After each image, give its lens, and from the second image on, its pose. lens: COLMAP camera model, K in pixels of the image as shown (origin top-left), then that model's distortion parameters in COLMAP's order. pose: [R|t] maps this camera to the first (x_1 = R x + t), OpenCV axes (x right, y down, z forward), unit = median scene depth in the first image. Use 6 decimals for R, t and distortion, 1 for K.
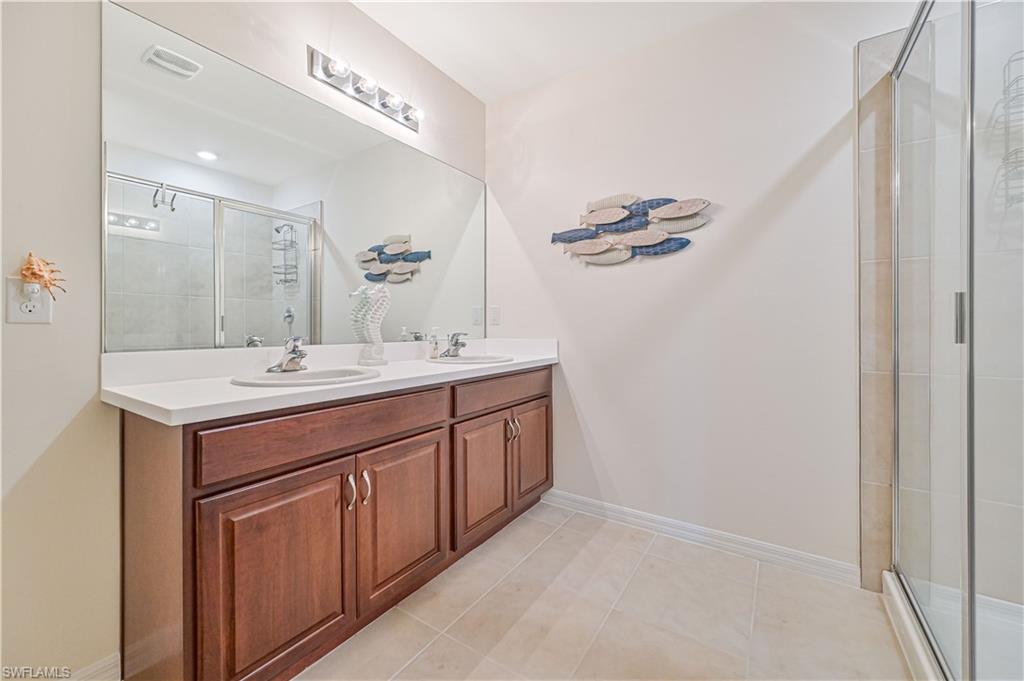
lens RADIAL K [[412.5, 0, 513.2], [0, 412.5, 324.7], [0, 0, 1]] dist [0.000909, -0.000054]
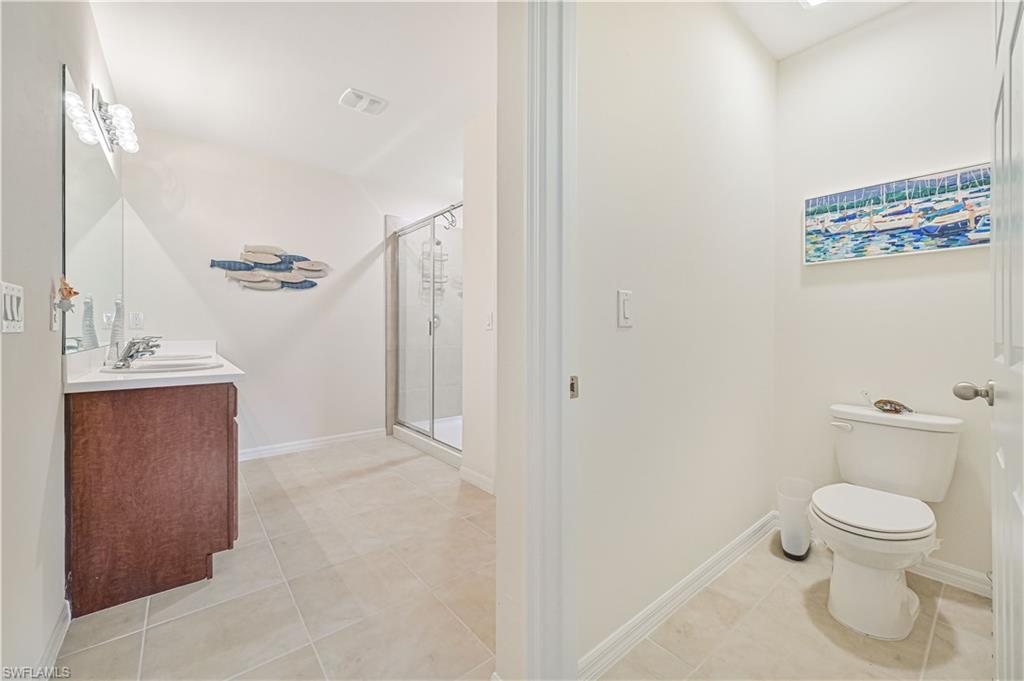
lens RADIAL K [[404.1, 0, 513.9], [0, 404.1, 338.3], [0, 0, 1]] dist [-0.000473, -0.000507]
pose [[0.293381, -0.018415, 0.955818, -0.970481], [-0.002239, 0.999798, 0.019950, 0.001778], [-0.955993, -0.007993, 0.293281, -0.342446]]
